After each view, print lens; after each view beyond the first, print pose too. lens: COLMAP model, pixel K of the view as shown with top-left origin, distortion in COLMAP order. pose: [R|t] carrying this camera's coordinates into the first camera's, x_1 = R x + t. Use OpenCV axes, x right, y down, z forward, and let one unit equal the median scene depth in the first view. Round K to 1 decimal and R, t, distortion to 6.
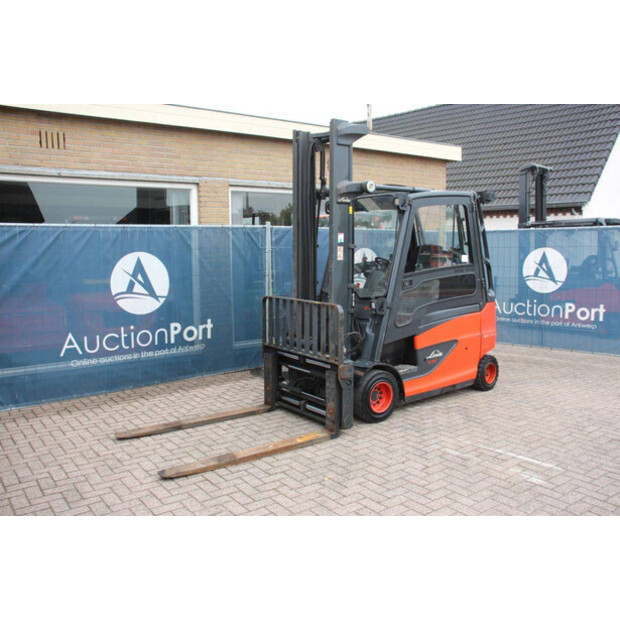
lens RADIAL K [[569.1, 0, 314.5], [0, 569.1, 313.8], [0, 0, 1]] dist [-0.130891, 0.134531]
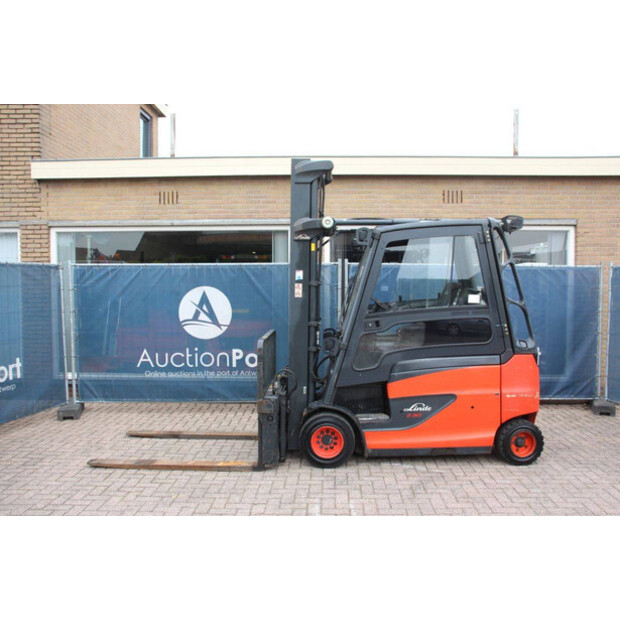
lens RADIAL K [[578.2, 0, 314.0], [0, 578.2, 311.4], [0, 0, 1]] dist [-0.134952, 0.153433]
pose [[0.787464, 0.038417, -0.615162, 0.649386], [-0.079084, 0.996104, -0.039028, -0.029769], [0.611266, 0.079383, 0.787434, 0.201086]]
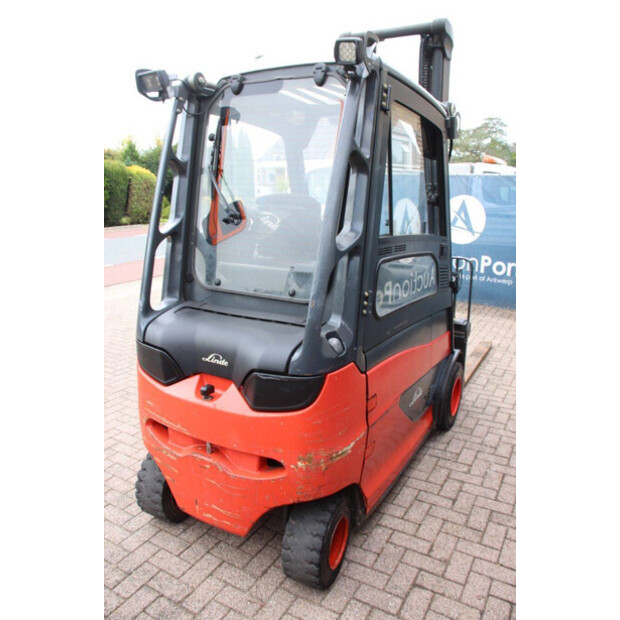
lens RADIAL K [[511.8, 0, 307.8], [0, 511.8, 311.0], [0, 0, 1]] dist [-0.182704, 0.166540]
pose [[-0.915199, 0.103383, -0.389515, 0.399364], [-0.040086, 0.938389, 0.343247, -0.197279], [0.401003, 0.329754, -0.854669, 1.562777]]
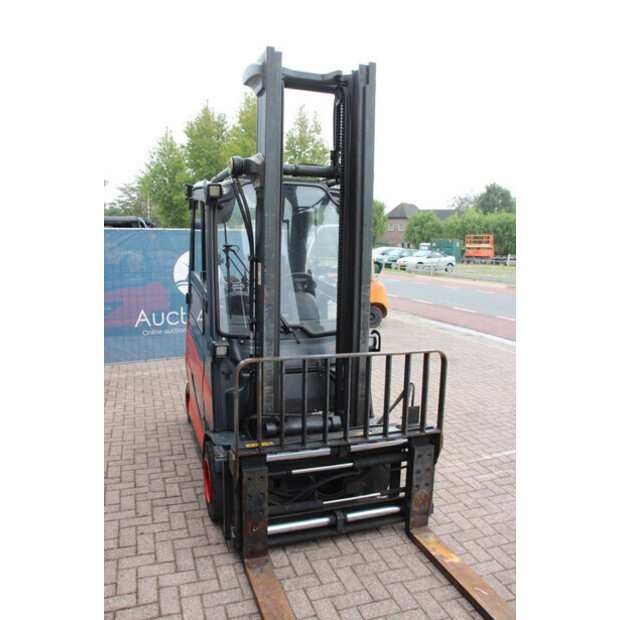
lens RADIAL K [[511.8, 0, 307.8], [0, 511.8, 311.0], [0, 0, 1]] dist [-0.182704, 0.166540]
pose [[0.299869, -0.114131, 0.947129, -0.502669], [0.085999, 0.992009, 0.092311, -0.114762], [-0.950096, 0.053771, 0.307288, 0.825301]]
